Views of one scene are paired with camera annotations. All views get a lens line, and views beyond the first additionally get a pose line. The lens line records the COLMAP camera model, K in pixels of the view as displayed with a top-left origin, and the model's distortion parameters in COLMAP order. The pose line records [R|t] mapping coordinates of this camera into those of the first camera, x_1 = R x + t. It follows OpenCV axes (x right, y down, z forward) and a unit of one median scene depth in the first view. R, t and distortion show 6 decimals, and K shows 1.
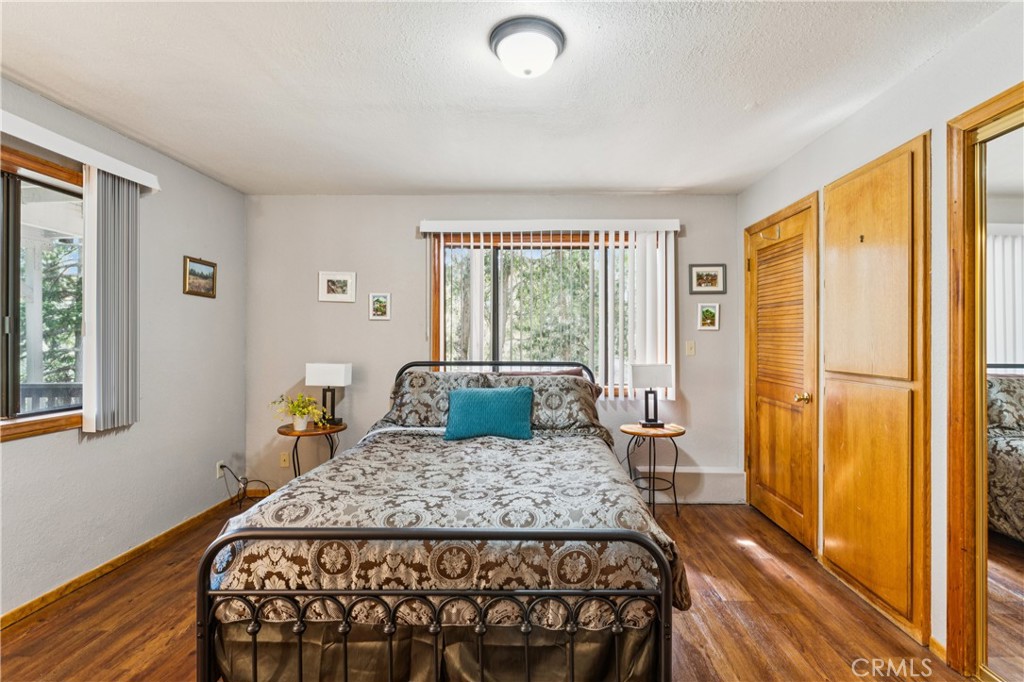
lens RADIAL K [[458.1, 0, 522.8], [0, 458.1, 337.5], [0, 0, 1]] dist [-0.009737, -0.001449]
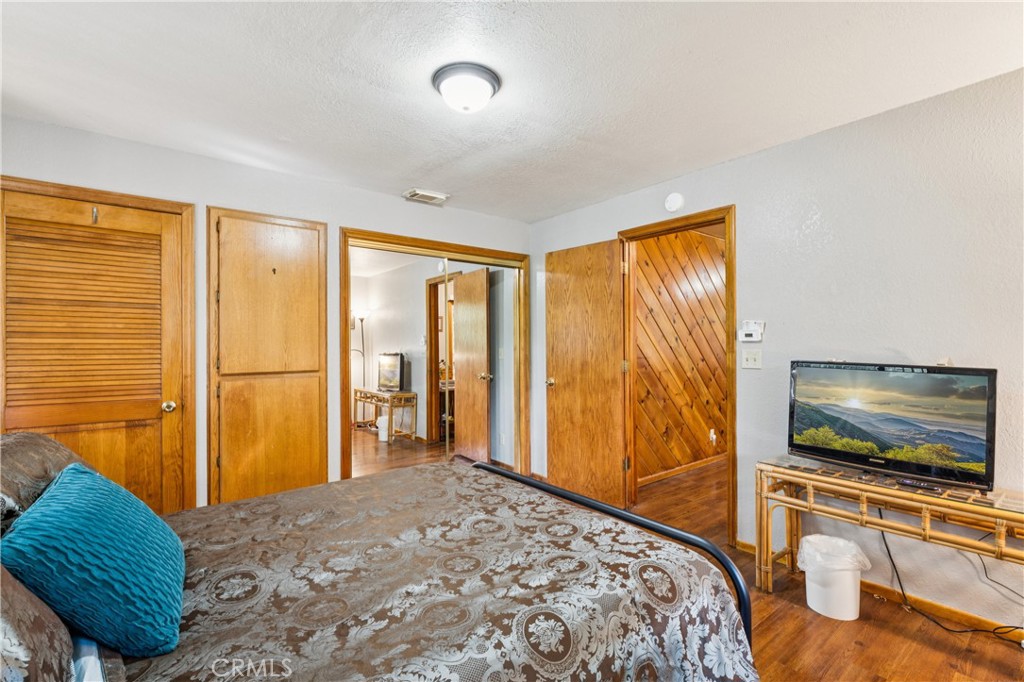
lens RADIAL K [[458.1, 0, 519.5], [0, 458.1, 343.5], [0, 0, 1]] dist [-0.009737, -0.001449]
pose [[-0.638361, 0.002165, 0.769734, -0.782867], [0.000978, 0.999998, -0.002001, 0.000632], [-0.769736, -0.000525, -0.638362, 1.351310]]
